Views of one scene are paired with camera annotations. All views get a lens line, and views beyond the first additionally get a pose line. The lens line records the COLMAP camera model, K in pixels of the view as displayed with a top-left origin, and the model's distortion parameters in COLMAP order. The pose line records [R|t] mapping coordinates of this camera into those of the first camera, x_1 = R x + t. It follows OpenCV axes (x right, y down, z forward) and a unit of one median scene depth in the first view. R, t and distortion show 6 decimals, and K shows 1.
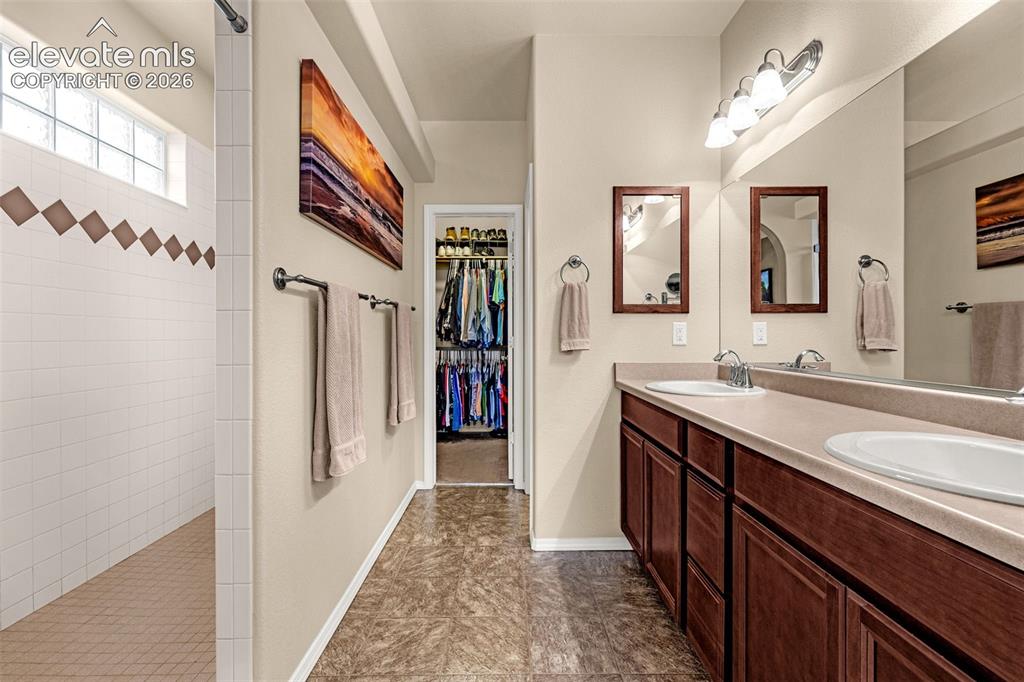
lens RADIAL K [[438.0, 0, 508.8], [0, 438.0, 333.8], [0, 0, 1]] dist [-0.002248, -0.000239]
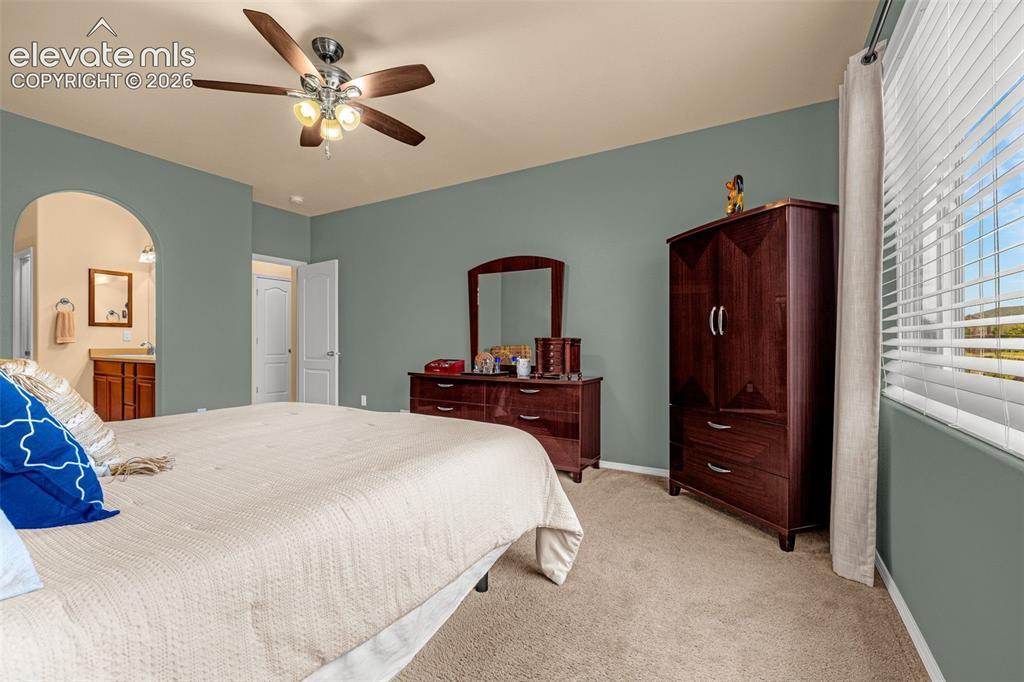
lens RADIAL K [[438.0, 0, 510.2], [0, 438.0, 340.1], [0, 0, 1]] dist [-0.002248, -0.000239]
pose [[0.511343, 0.001759, 0.859375, -0.960923], [0.001561, 0.999994, -0.002976, 0.055737], [-0.859375, 0.002863, 0.511337, -3.295168]]
